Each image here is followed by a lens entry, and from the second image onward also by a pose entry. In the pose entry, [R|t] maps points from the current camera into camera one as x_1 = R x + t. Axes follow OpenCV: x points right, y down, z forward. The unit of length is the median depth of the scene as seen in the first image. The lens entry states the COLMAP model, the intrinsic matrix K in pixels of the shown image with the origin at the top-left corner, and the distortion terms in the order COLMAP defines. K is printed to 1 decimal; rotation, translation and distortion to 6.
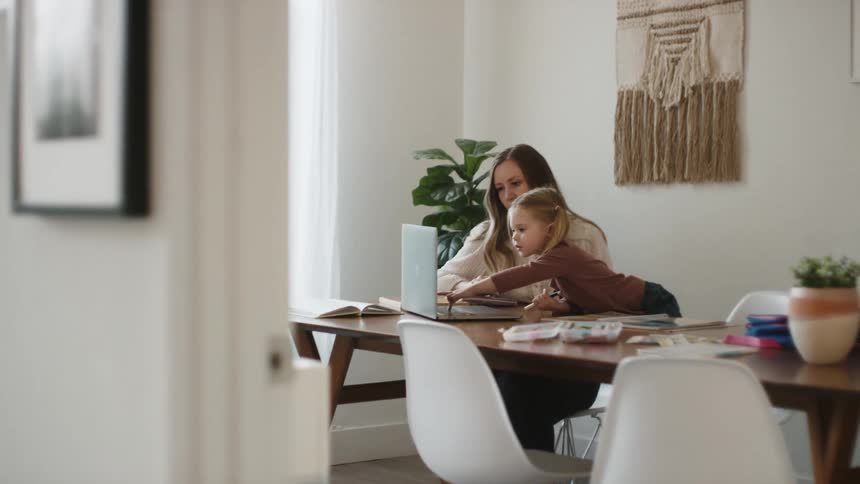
lens RADIAL K [[1566.2, 0, 422.8], [0, 1566.2, 253.9], [0, 0, 1]] dist [-0.157211, 0.000000]
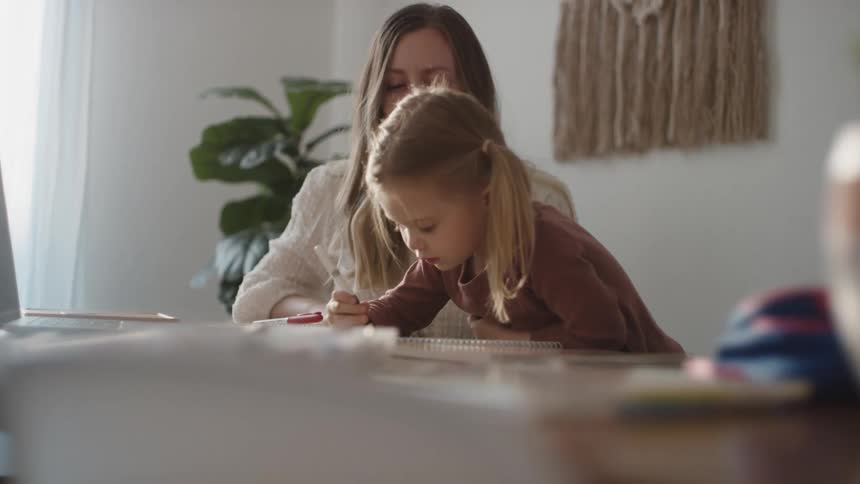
lens RADIAL K [[1566.2, 0, 406.1], [0, 1566.2, 249.5], [0, 0, 1]] dist [-0.157211, 0.000000]
pose [[0.998861, 0.027731, -0.038835, 0.096187], [-0.030592, 0.996705, -0.075126, 0.036293], [0.036624, 0.076229, 0.996418, 0.437079]]
